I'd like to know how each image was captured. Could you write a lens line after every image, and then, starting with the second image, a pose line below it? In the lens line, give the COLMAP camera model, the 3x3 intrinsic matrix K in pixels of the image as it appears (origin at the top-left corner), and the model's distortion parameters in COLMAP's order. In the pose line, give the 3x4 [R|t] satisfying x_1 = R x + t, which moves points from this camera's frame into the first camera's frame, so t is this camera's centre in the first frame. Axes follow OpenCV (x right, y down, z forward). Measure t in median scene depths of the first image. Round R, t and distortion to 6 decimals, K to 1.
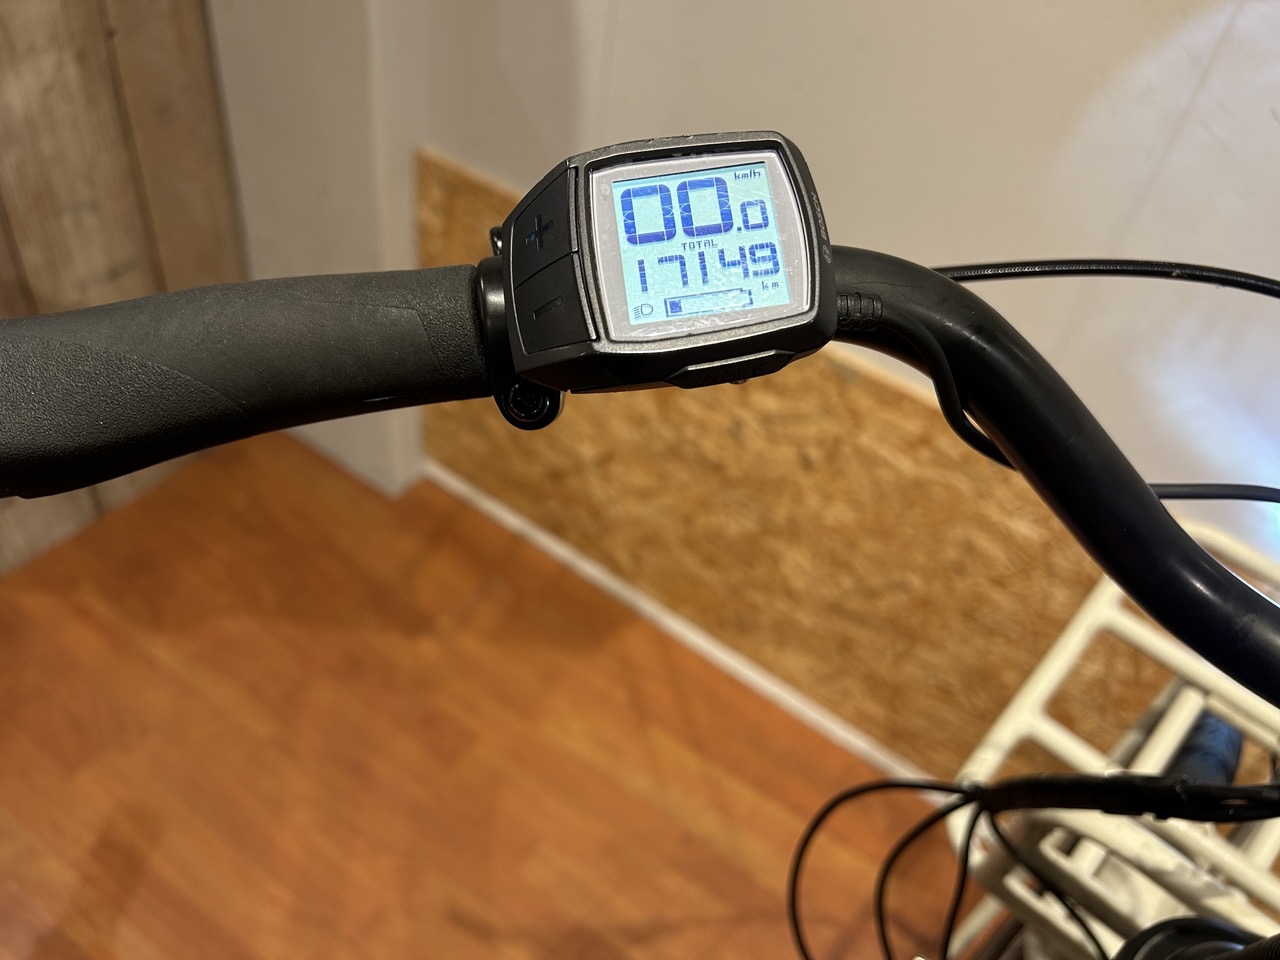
lens RADIAL K [[983.4, 0, 652.1], [0, 983.4, 466.9], [0, 0, 1]] dist [0.057464, -0.071584]
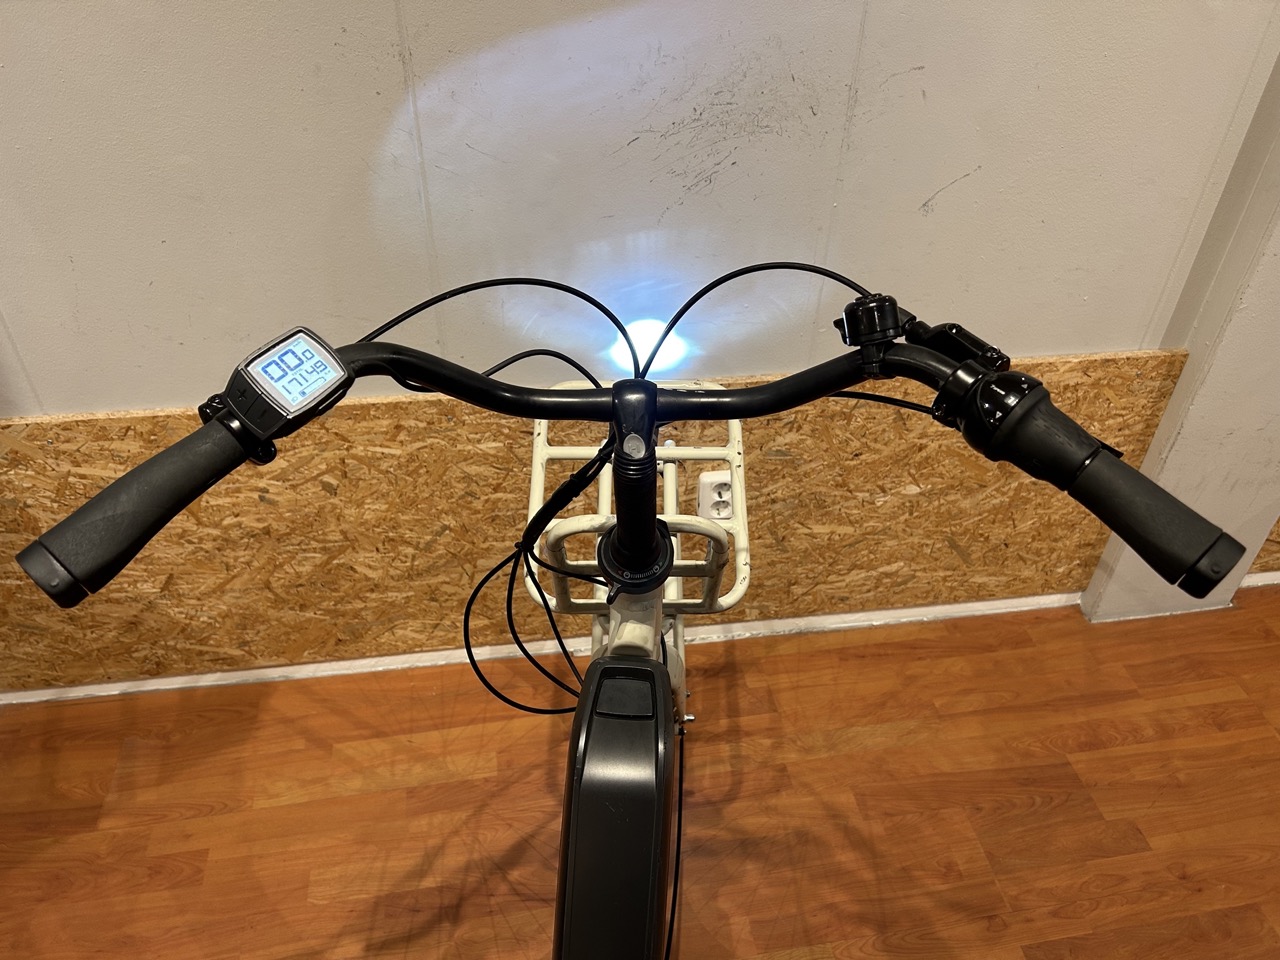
lens RADIAL K [[983.4, 0, 648.8], [0, 983.4, 478.1], [0, 0, 1]] dist [0.057464, -0.071584]
pose [[0.731664, -0.514782, 0.446841, -0.109769], [0.517361, 0.846184, 0.127710, 0.034161], [-0.443853, 0.137738, 0.885451, -0.334469]]
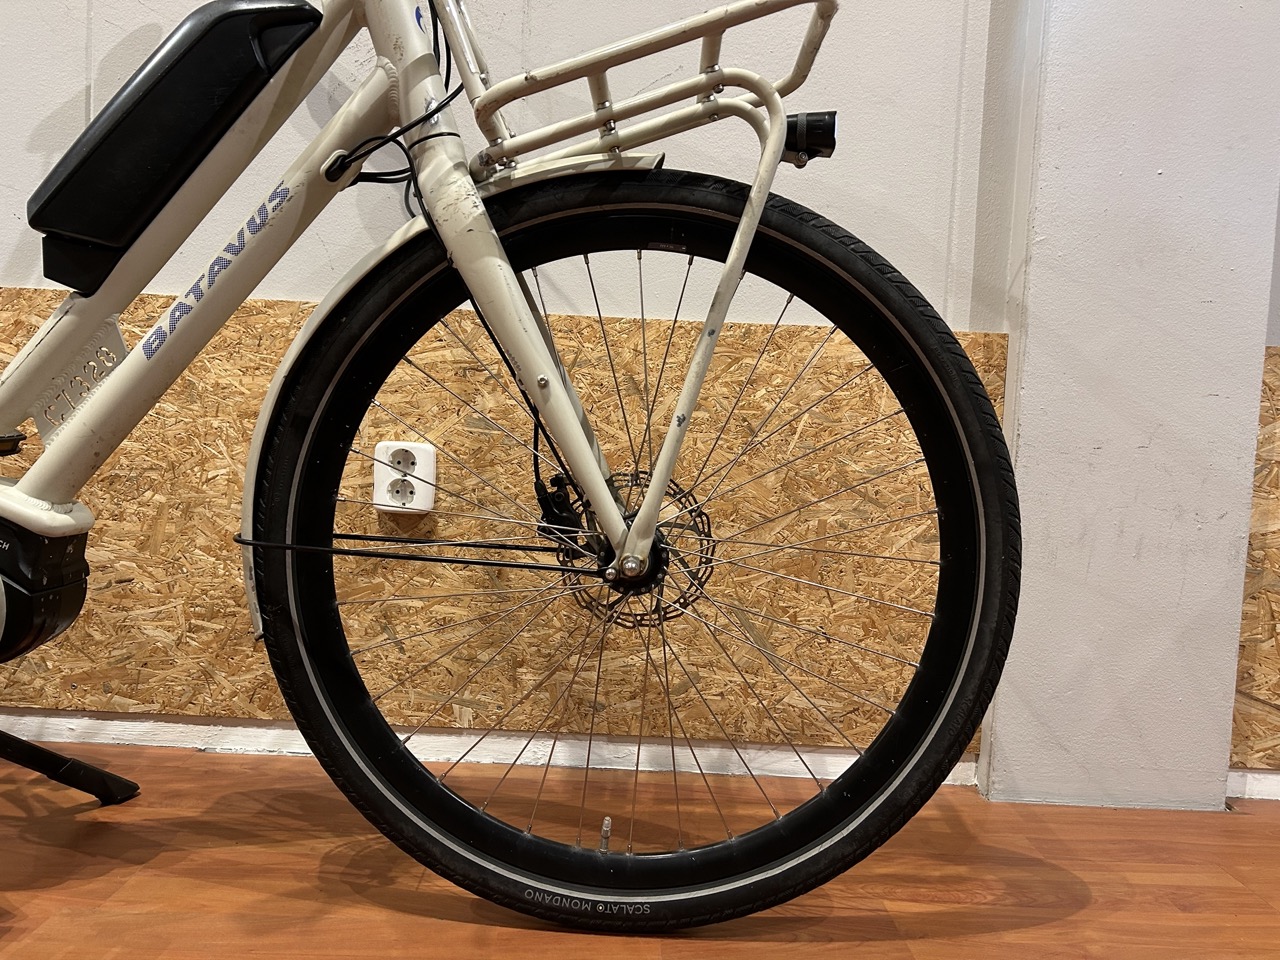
lens RADIAL K [[983.4, 0, 649.6], [0, 983.4, 487.2], [0, 0, 1]] dist [0.057464, -0.071584]
pose [[0.829073, -0.128755, 0.544115, 0.209740], [0.427040, 0.773981, -0.467537, 0.912206], [-0.360937, 0.619981, 0.696670, 0.018368]]
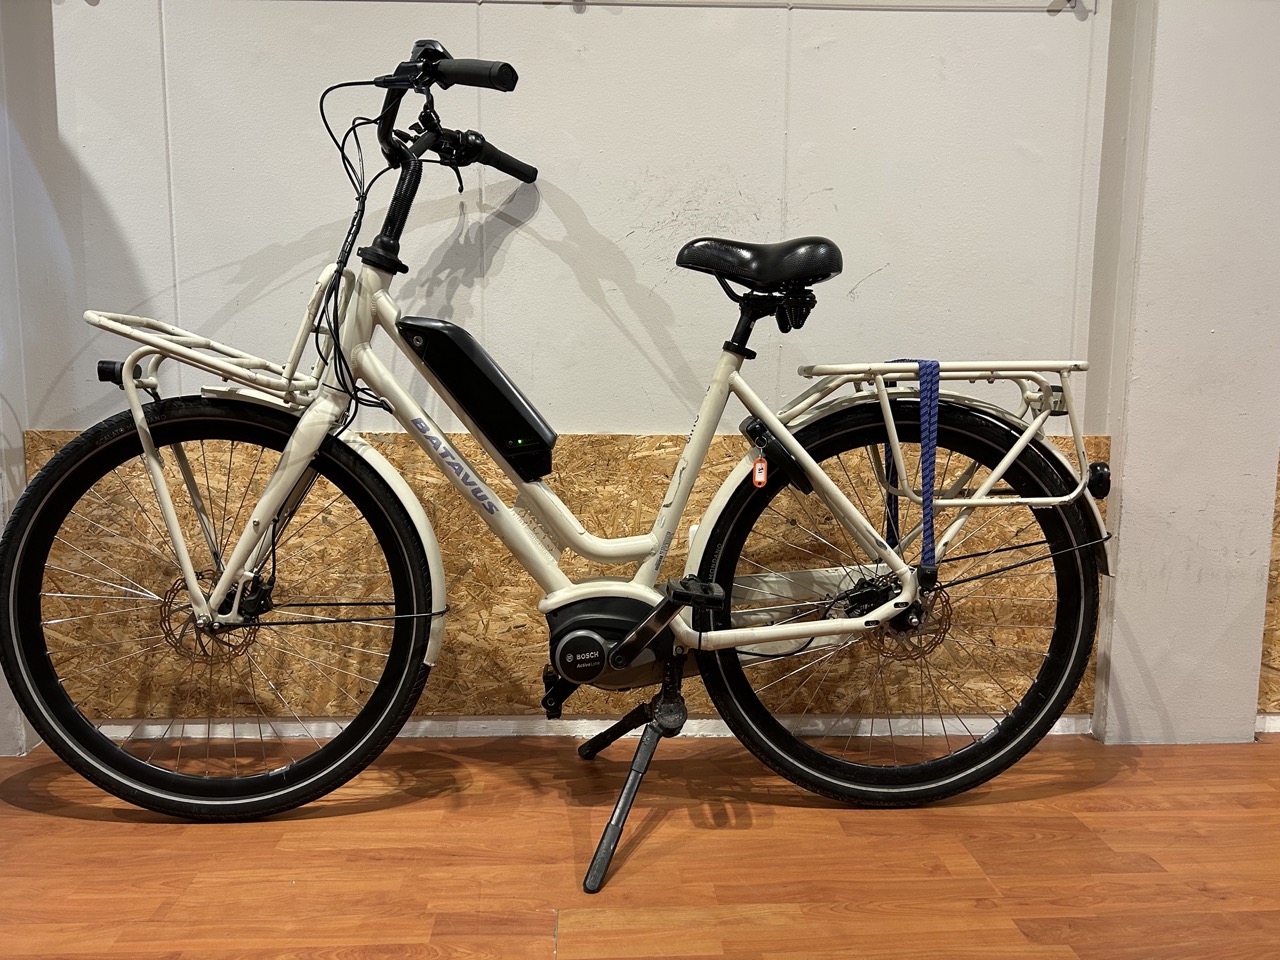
lens RADIAL K [[983.4, 0, 644.0], [0, 983.4, 478.9], [0, 0, 1]] dist [0.057464, -0.071584]
pose [[0.800787, -0.195365, 0.566191, -0.386543], [0.477121, 0.779520, -0.405837, 0.792721], [-0.362071, 0.595131, 0.717443, -0.312024]]
